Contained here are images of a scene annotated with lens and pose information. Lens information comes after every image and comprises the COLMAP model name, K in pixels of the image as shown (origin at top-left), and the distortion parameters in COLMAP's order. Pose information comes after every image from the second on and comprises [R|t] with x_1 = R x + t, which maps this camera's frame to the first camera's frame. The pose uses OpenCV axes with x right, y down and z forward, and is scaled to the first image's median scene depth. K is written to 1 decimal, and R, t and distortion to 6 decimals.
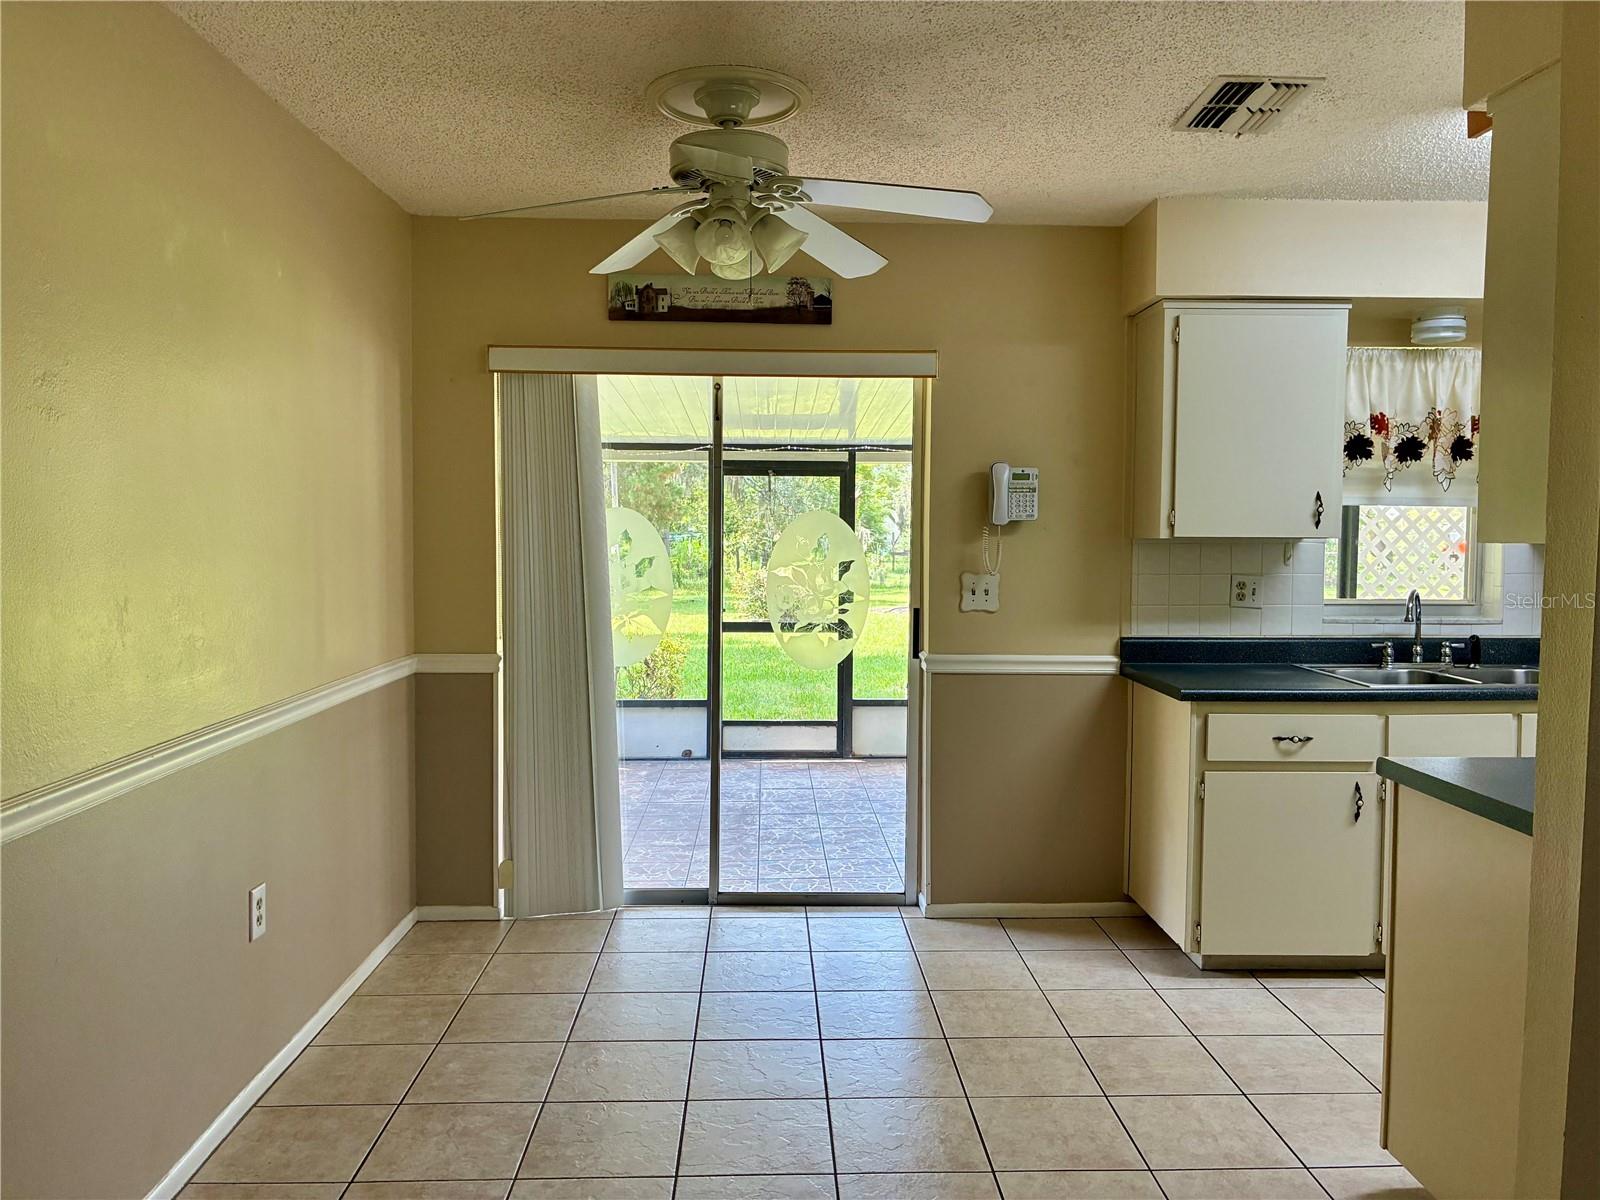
lens RADIAL K [[1215.3, 0, 812.0], [0, 1215.3, 601.3], [0, 0, 1]] dist [0.044194, -0.045668]
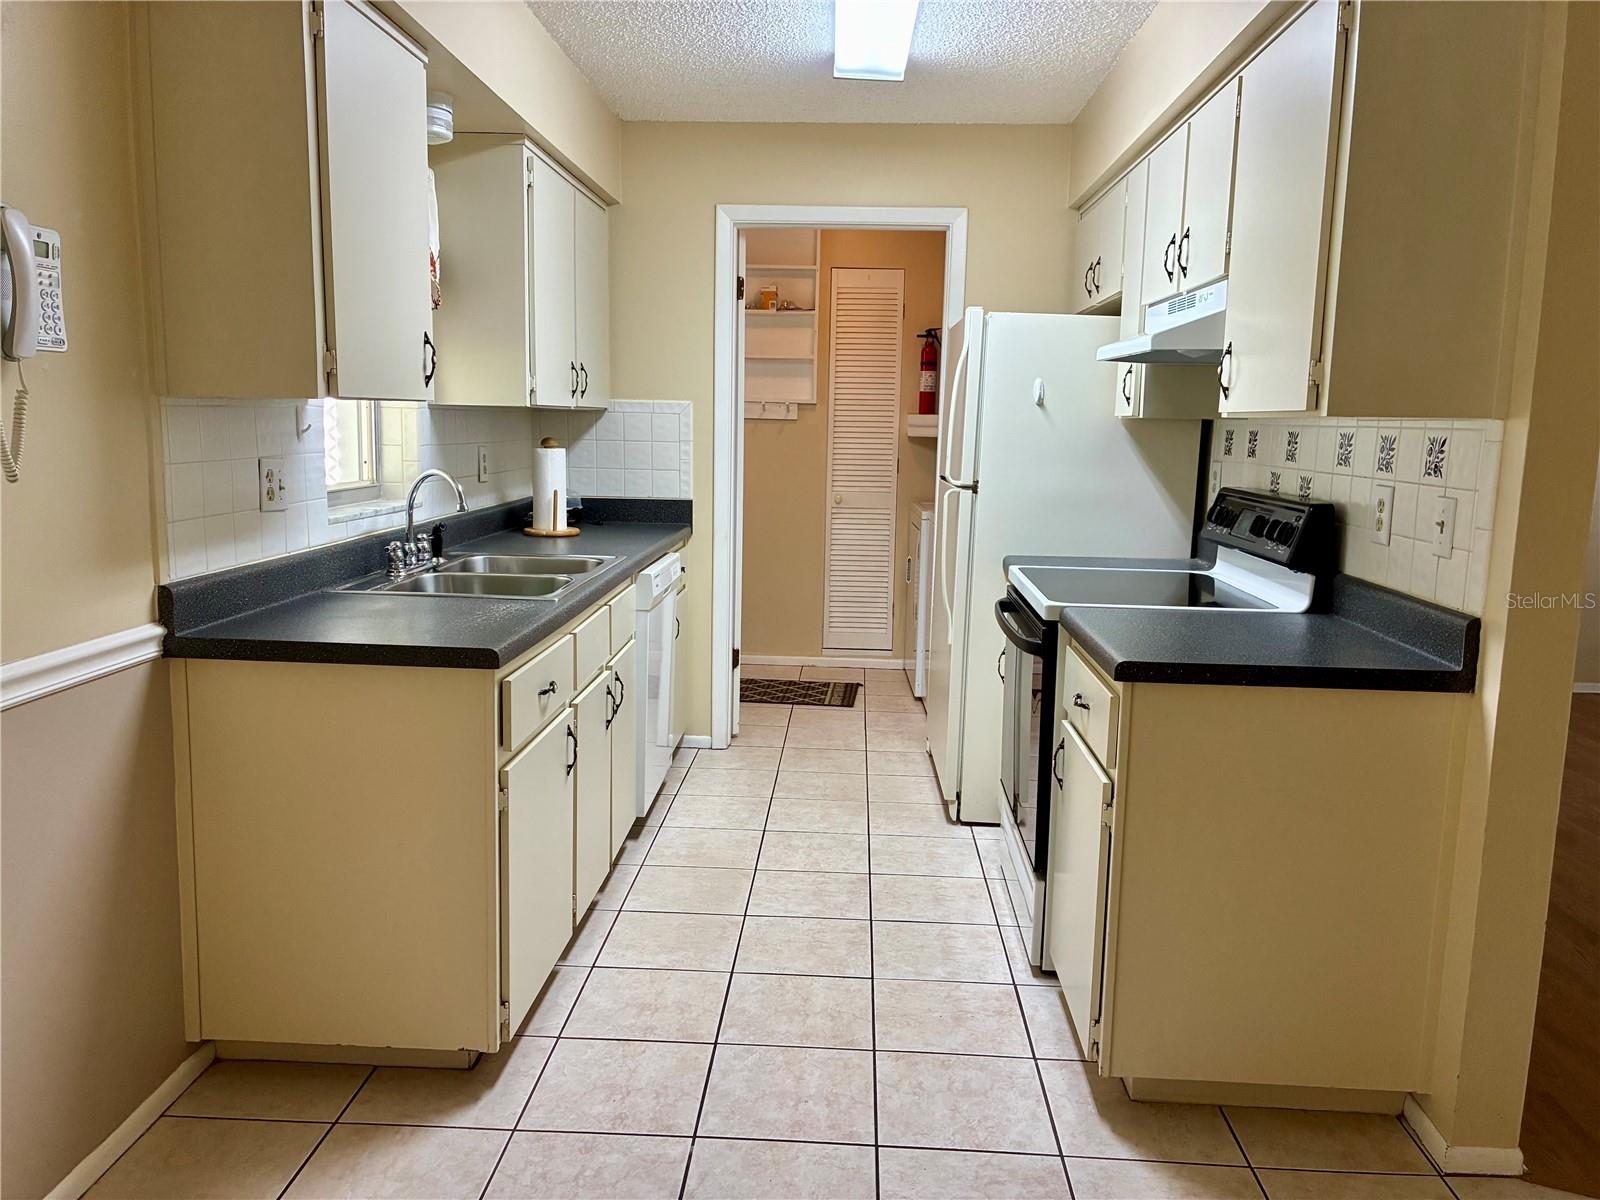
lens RADIAL K [[1215.3, 0, 801.5], [0, 1215.3, 598.6], [0, 0, 1]] dist [0.044194, -0.045668]
pose [[0.091777, -0.152511, 0.984031, -0.251963], [0.038723, 0.988001, 0.149515, -0.035197], [-0.995026, 0.024383, 0.096581, 0.701003]]
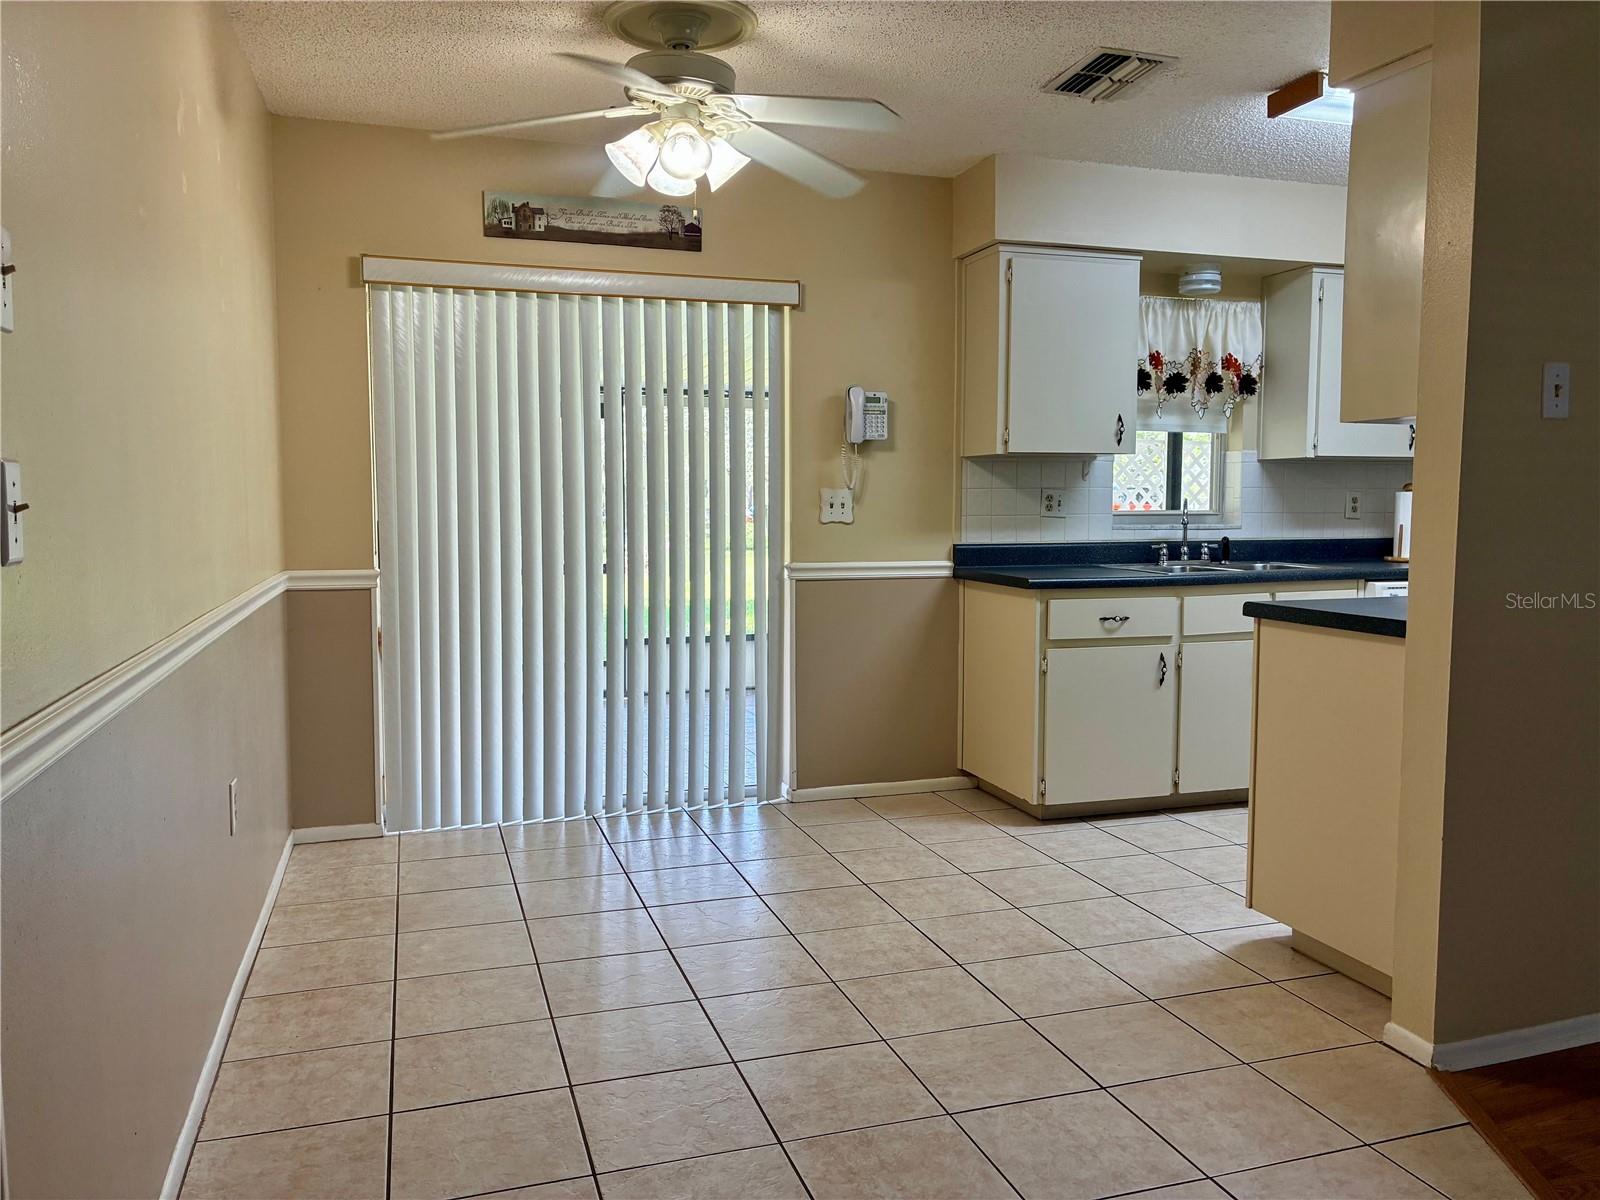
lens RADIAL K [[1215.3, 0, 817.0], [0, 1215.3, 598.0], [0, 0, 1]] dist [0.044194, -0.045668]
pose [[0.960732, -0.027627, 0.276100, -0.191503], [0.021443, 0.999448, 0.025391, 0.049963], [-0.276649, -0.018474, 0.960793, -0.056901]]
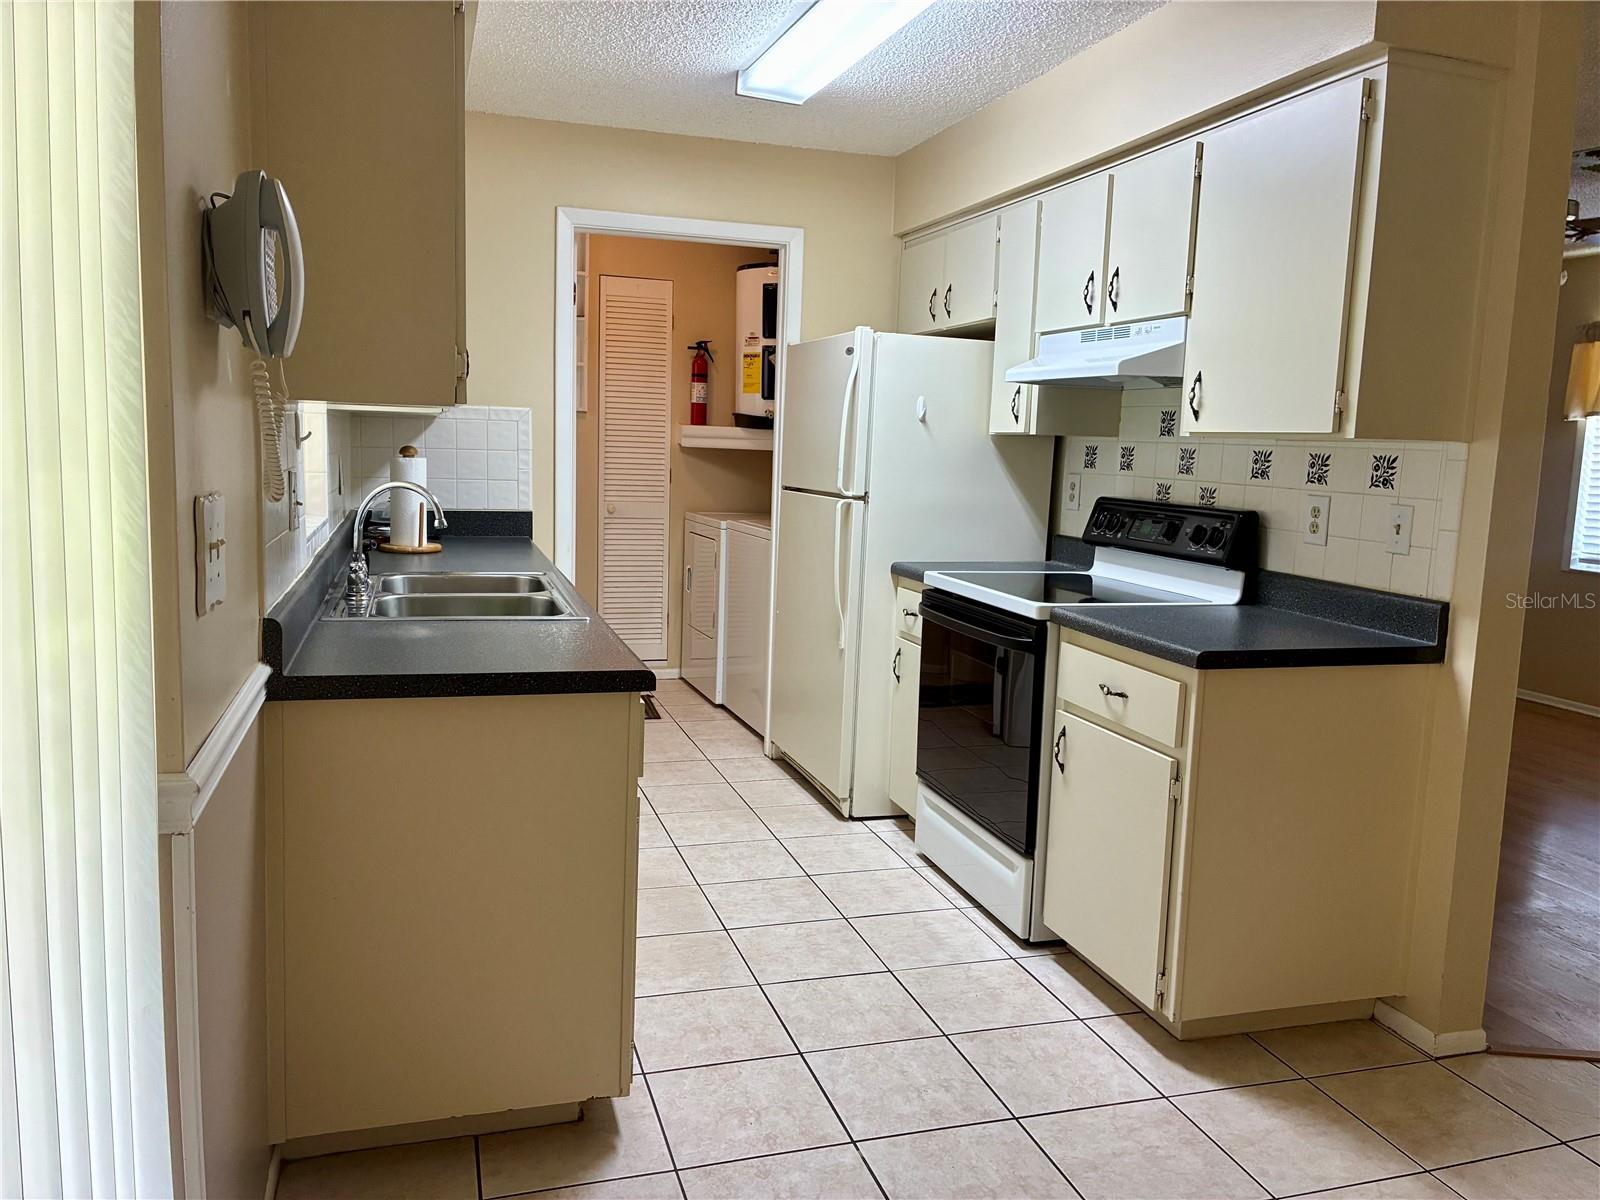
lens RADIAL K [[1215.3, 0, 805.2], [0, 1215.3, 597.9], [0, 0, 1]] dist [0.044194, -0.045668]
pose [[-0.256273, -0.142624, 0.956024, -0.242906], [0.020606, 0.988024, 0.152921, -0.045972], [-0.966385, 0.058889, -0.250265, 0.956288]]
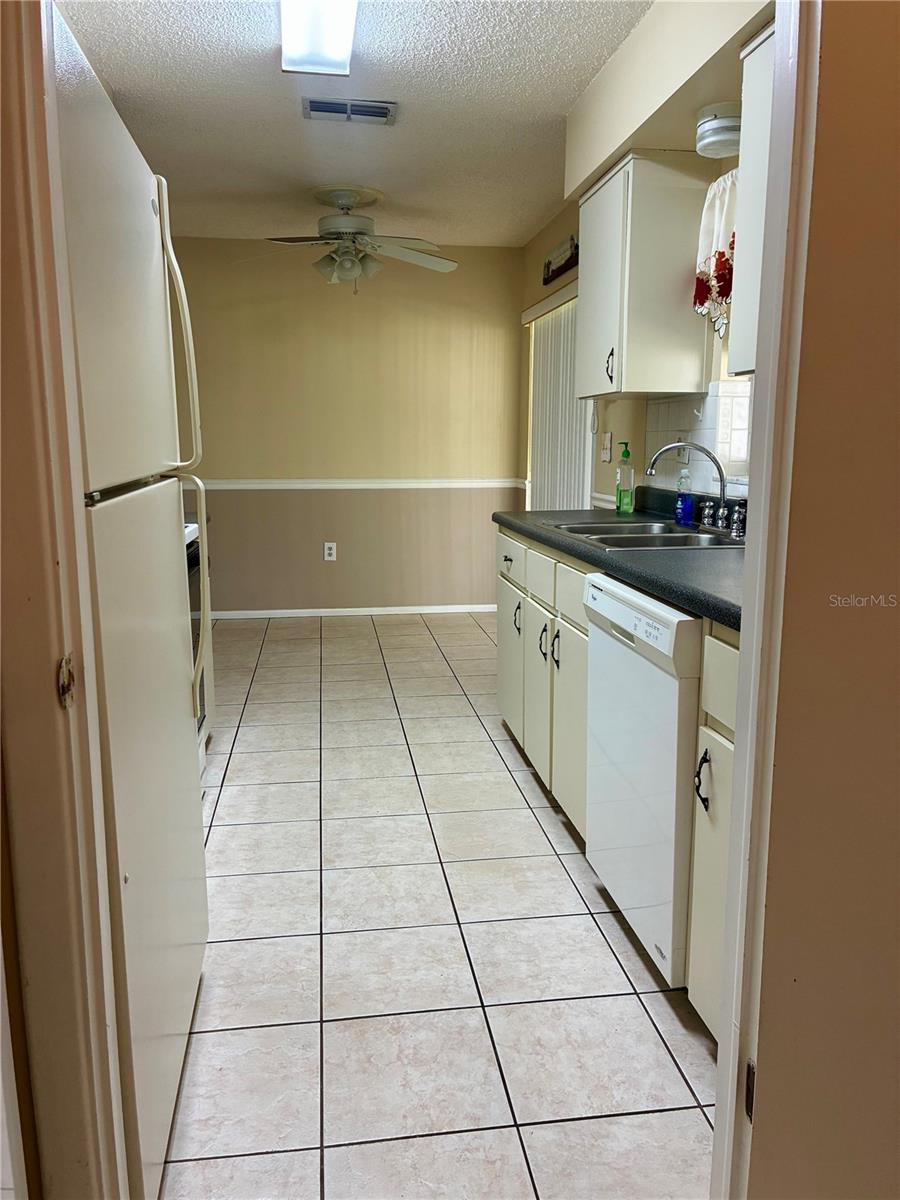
lens RADIAL K [[911.5, 0, 458.7], [0, 911.5, 591.3], [0, 0, 1]] dist [0.044194, -0.045668]
pose [[0.104064, 0.158064, -0.981930, 1.178005], [-0.062153, 0.986394, 0.152196, 0.005176], [0.992627, 0.045192, 0.112472, 0.755978]]
